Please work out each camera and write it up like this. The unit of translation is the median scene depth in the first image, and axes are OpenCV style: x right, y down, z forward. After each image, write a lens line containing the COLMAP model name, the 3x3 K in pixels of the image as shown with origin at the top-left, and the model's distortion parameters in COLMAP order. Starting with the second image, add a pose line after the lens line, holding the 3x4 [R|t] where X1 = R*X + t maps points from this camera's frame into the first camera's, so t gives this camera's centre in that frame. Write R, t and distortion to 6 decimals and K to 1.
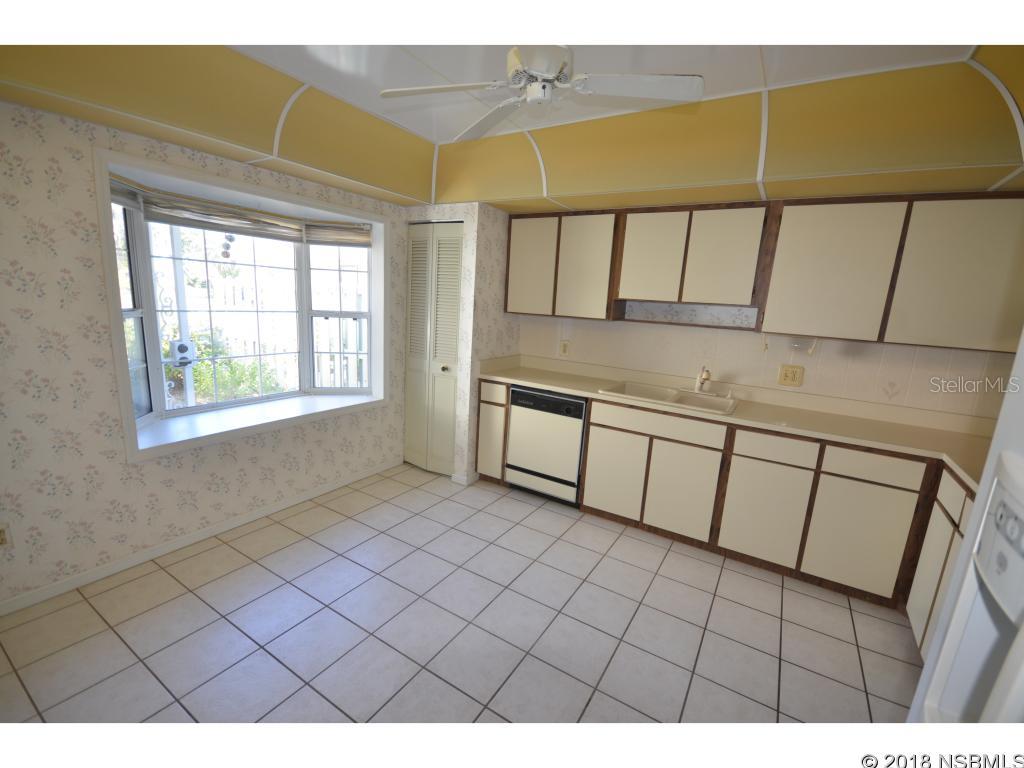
lens RADIAL K [[448.9, 0, 513.8], [0, 448.9, 388.5], [0, 0, 1]] dist [0.002892, -0.000548]
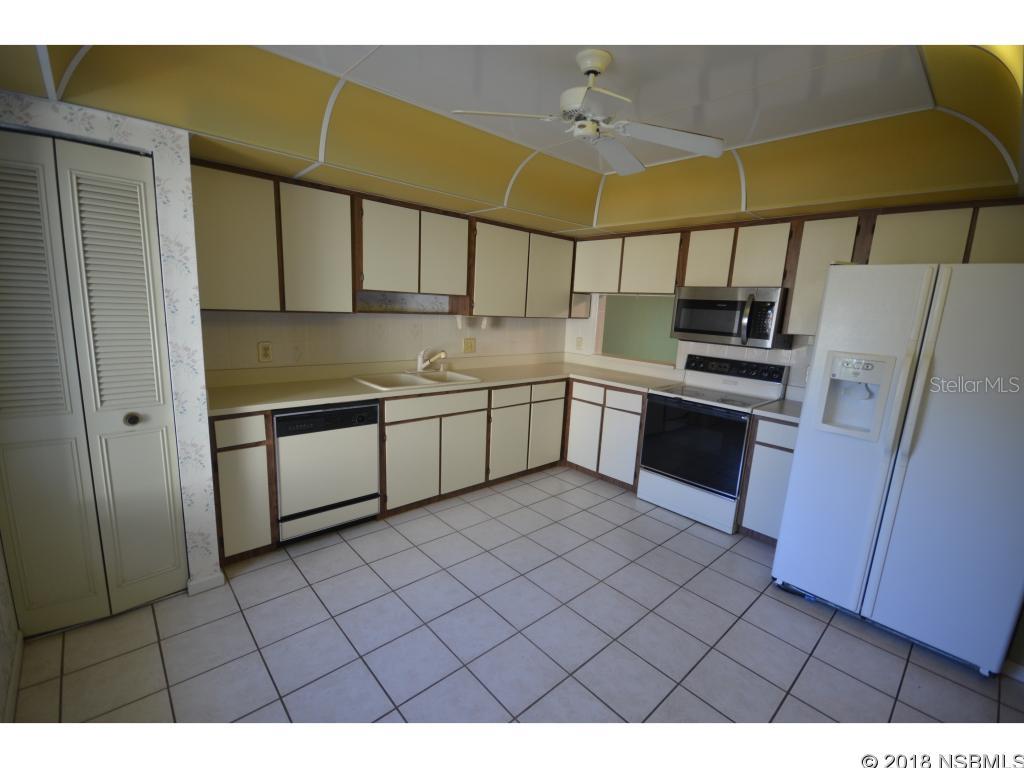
lens RADIAL K [[448.9, 0, 513.8], [0, 448.9, 388.5], [0, 0, 1]] dist [0.002892, -0.000548]
pose [[0.277972, -0.223461, 0.934236, -0.605519], [0.156271, 0.970129, 0.185550, -0.125478], [-0.947793, 0.094416, 0.304589, 0.438562]]
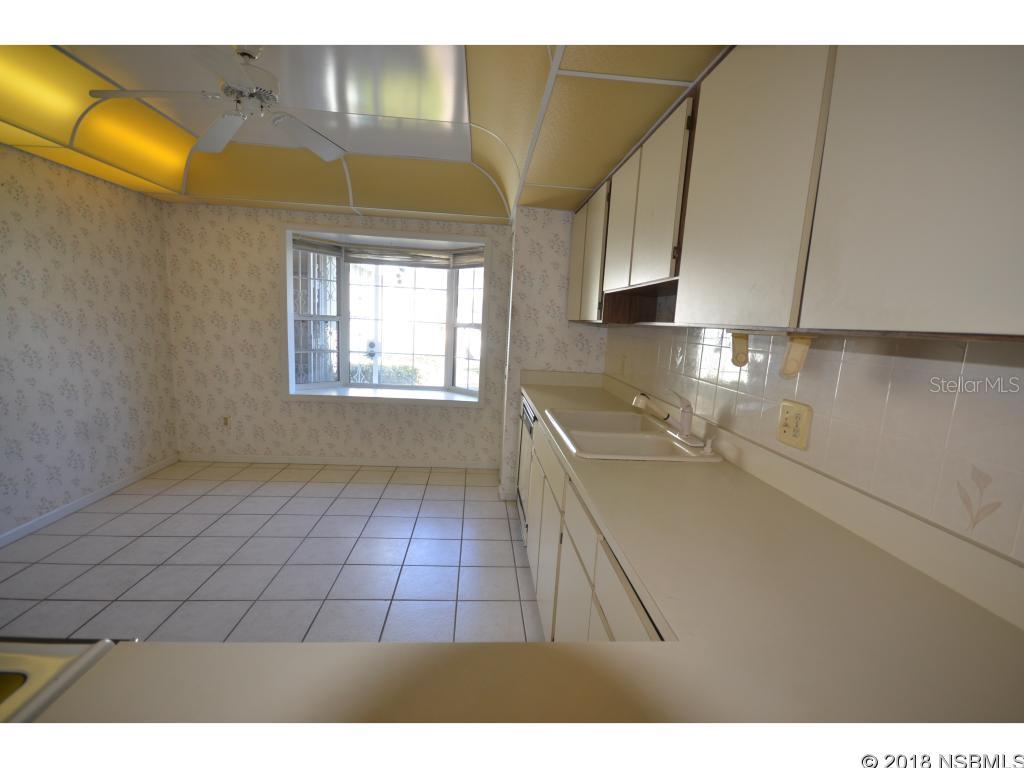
lens RADIAL K [[462.1, 0, 512.0], [0, 462.1, 384.0], [0, 0, 1]] dist [0.000394, 0.000052]
pose [[0.590532, 0.087965, -0.802206, 0.768181], [-0.179747, 0.983408, -0.024483, -0.006128], [0.786742, 0.158652, 0.596545, 0.453842]]
